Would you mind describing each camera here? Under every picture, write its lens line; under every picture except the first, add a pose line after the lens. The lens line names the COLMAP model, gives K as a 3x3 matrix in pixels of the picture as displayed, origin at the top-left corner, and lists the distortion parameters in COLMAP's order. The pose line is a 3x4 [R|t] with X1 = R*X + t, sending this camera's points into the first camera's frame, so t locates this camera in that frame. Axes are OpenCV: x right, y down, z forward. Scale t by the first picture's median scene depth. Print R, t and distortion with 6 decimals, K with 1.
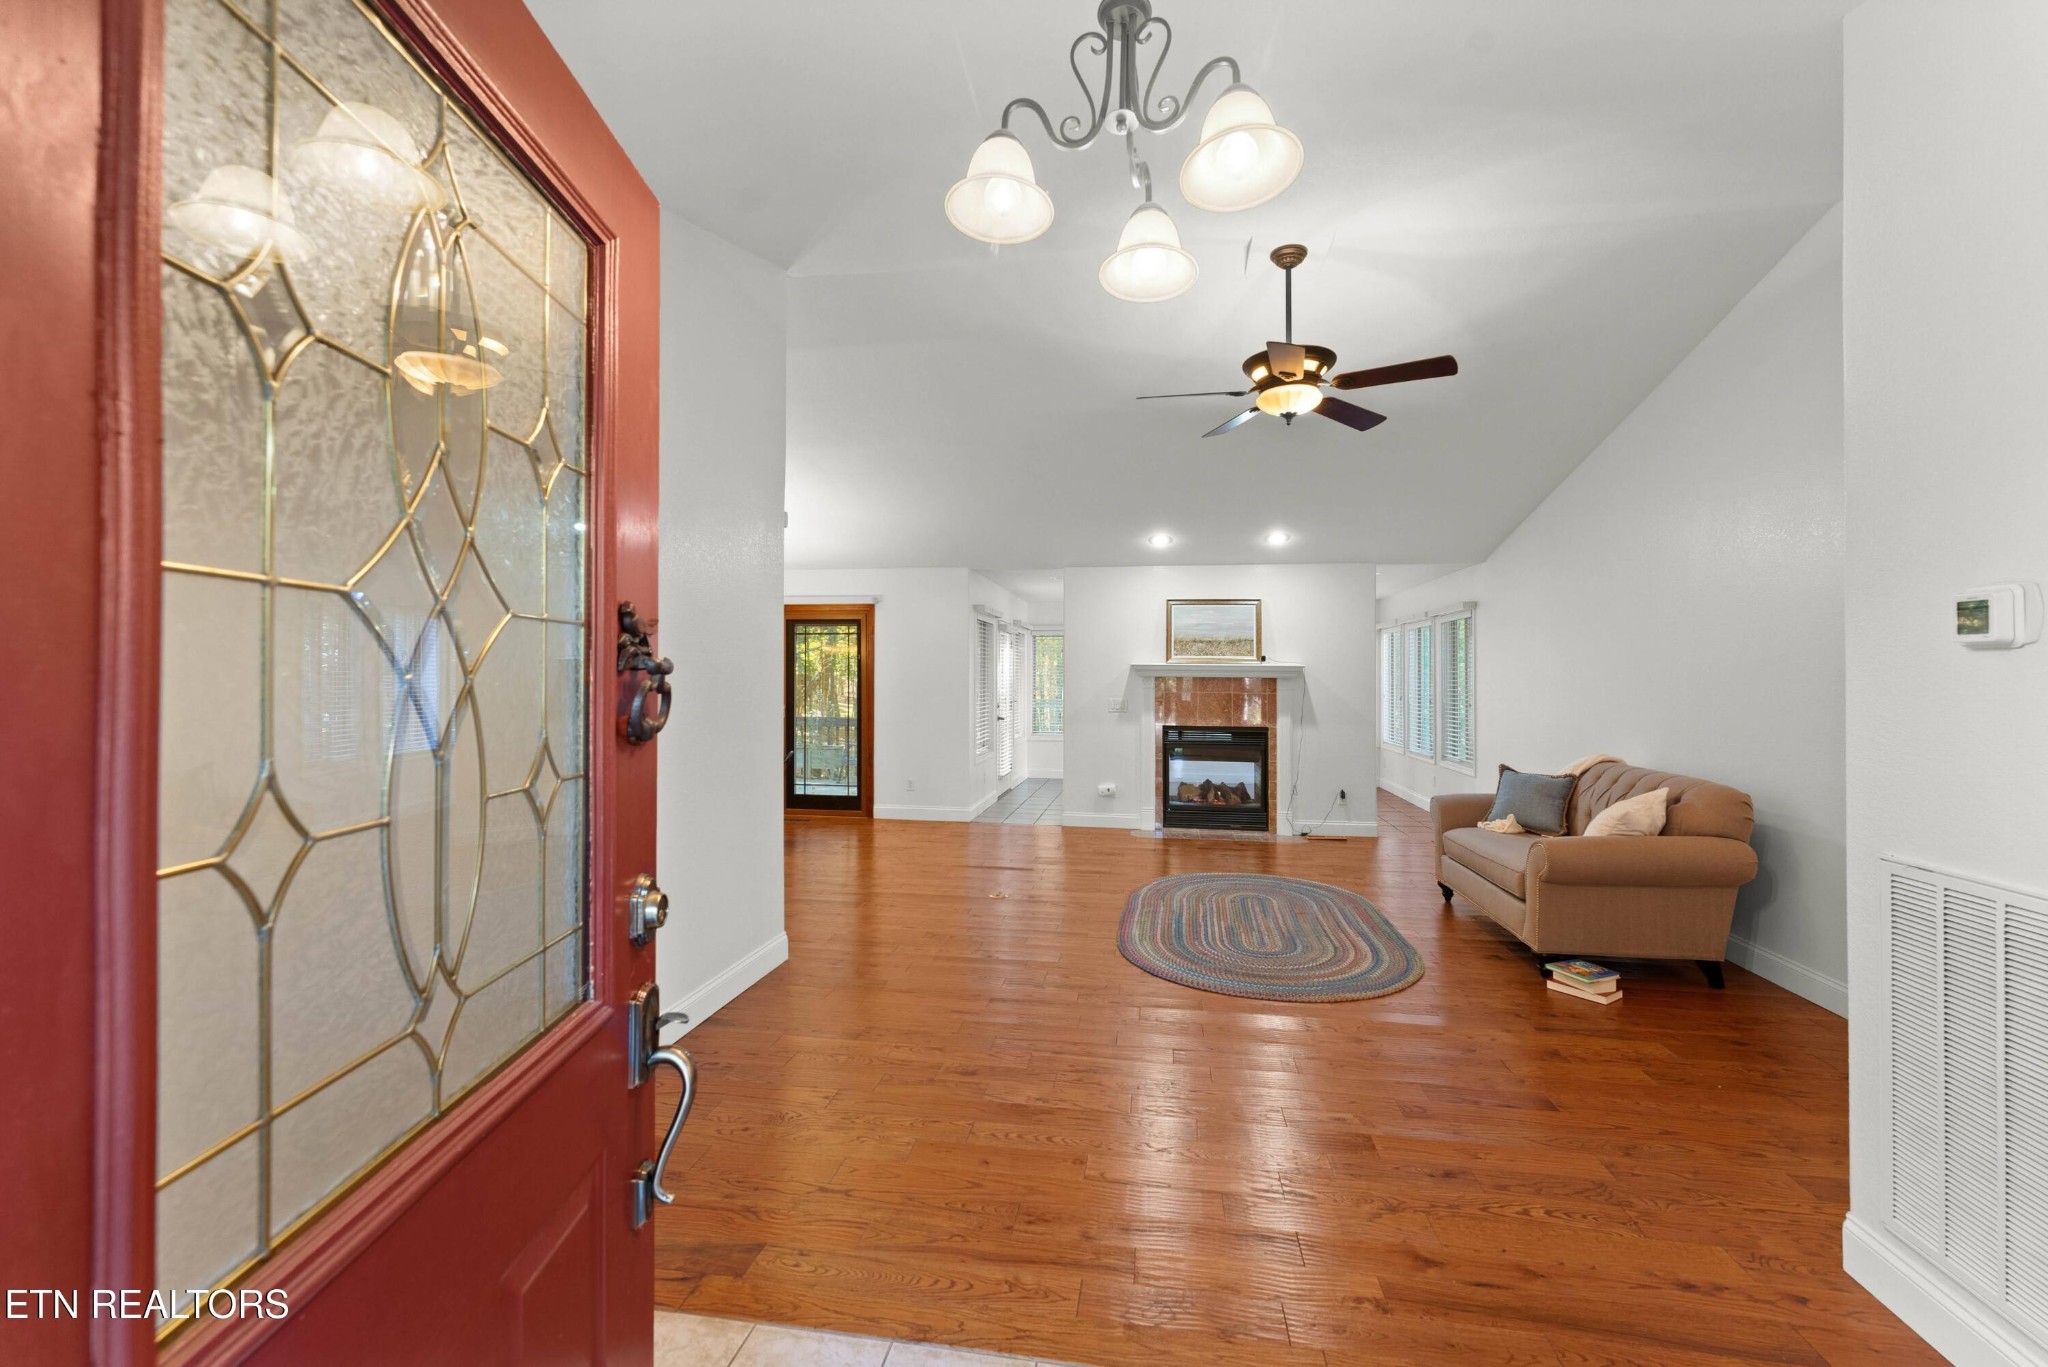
lens RADIAL K [[842.6, 0, 1016.7], [0, 842.6, 662.6], [0, 0, 1]] dist [-0.002172, 0.002043]
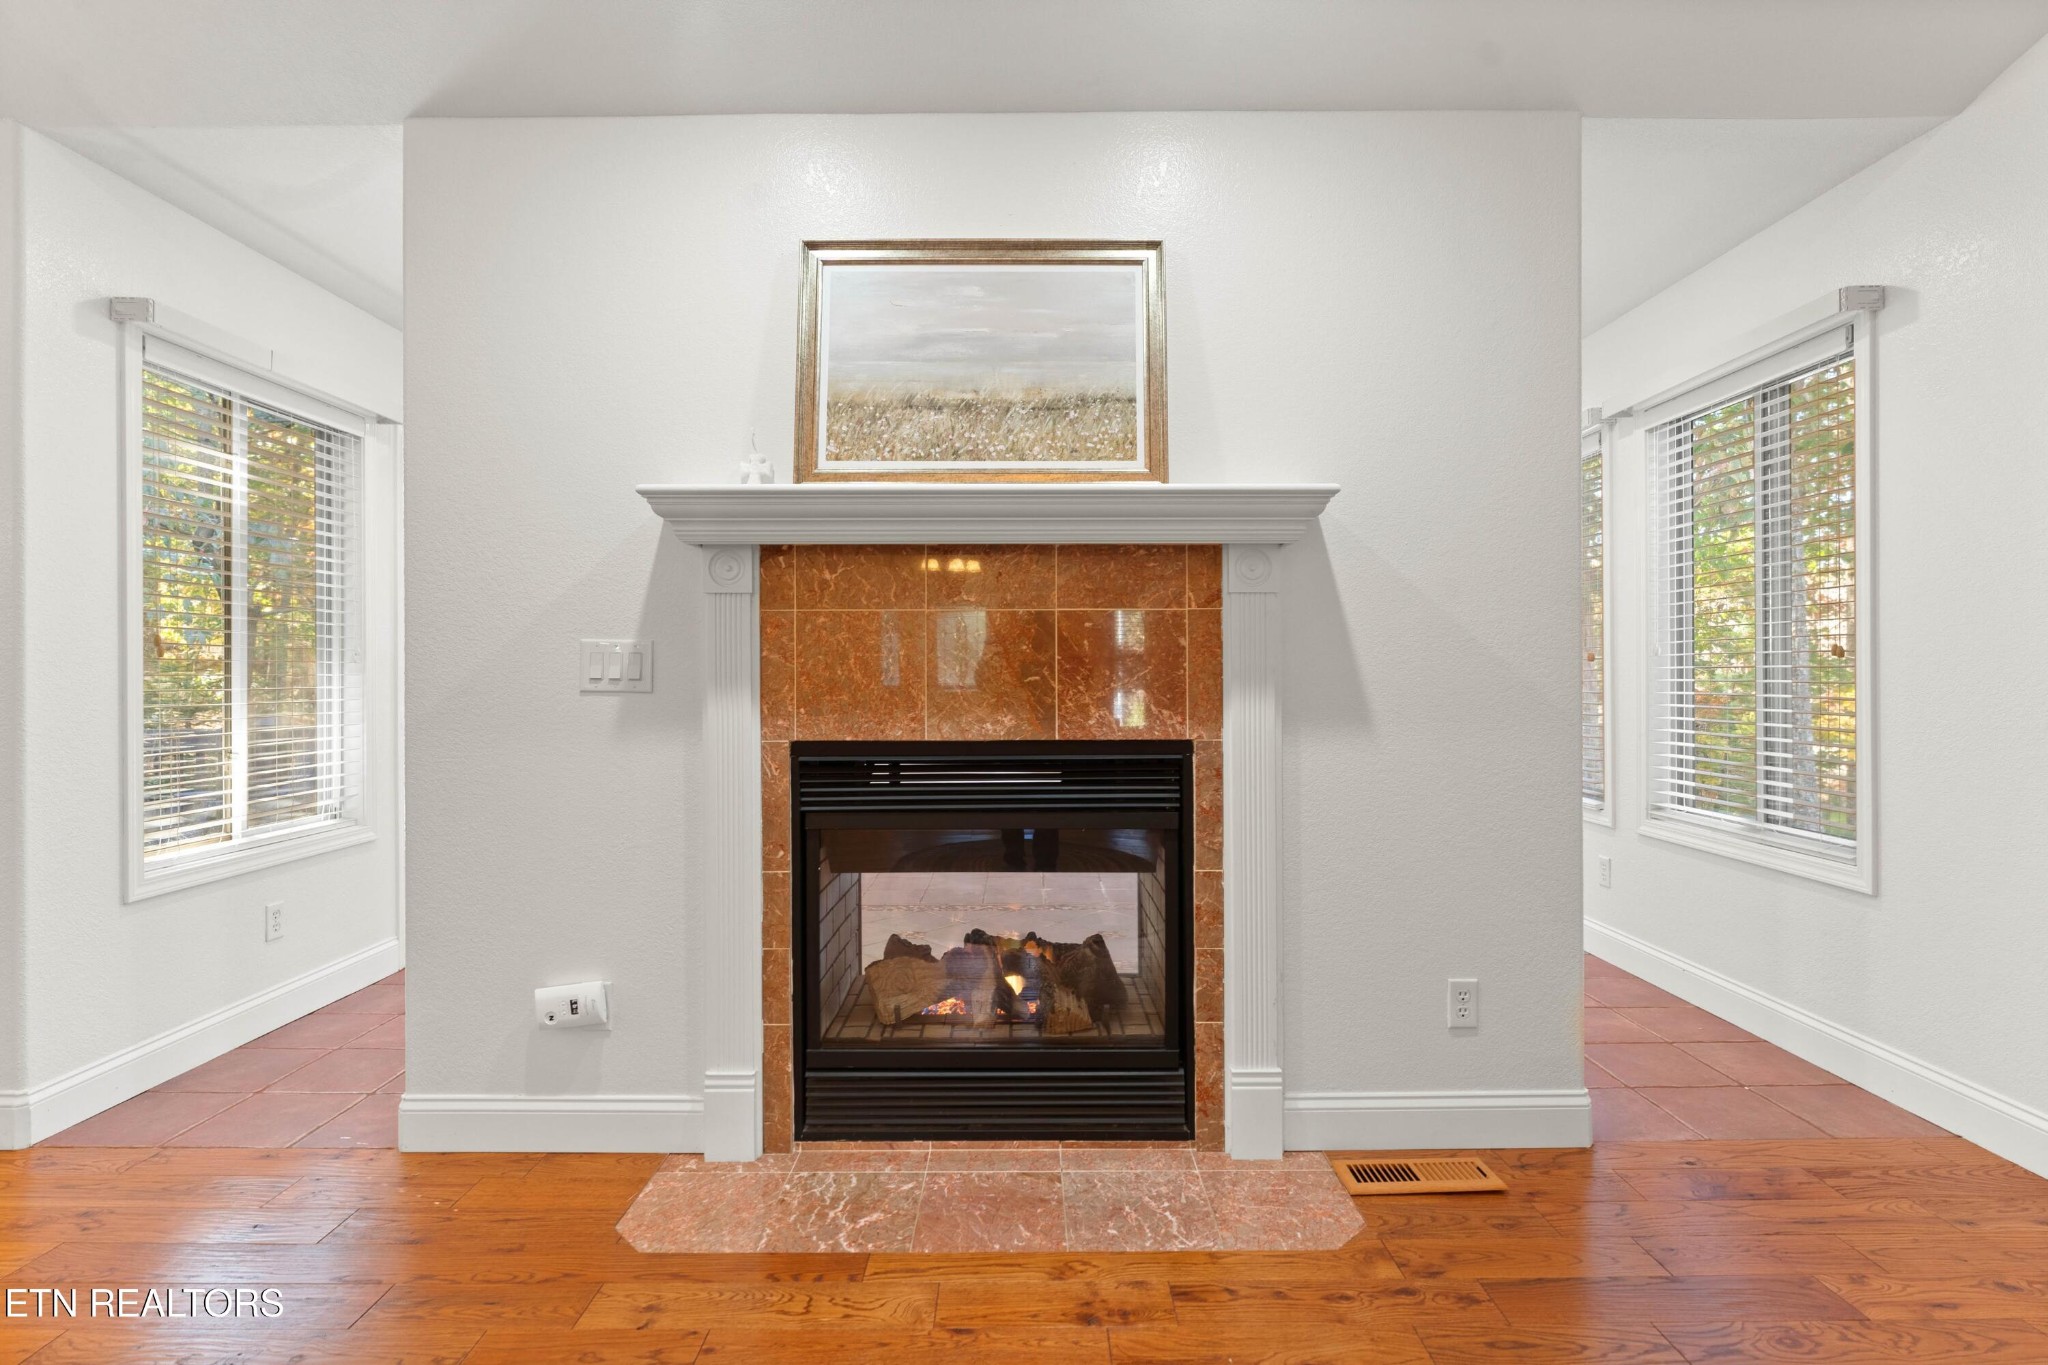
lens RADIAL K [[972.1, 0, 1016.8], [0, 972.1, 690.3], [0, 0, 1]] dist [-0.002594, 0.000874]
pose [[0.987067, -0.014399, 0.159661, 0.199587], [0.009913, 0.999534, 0.028859, 0.052711], [-0.160002, -0.026903, 0.986750, 0.719691]]
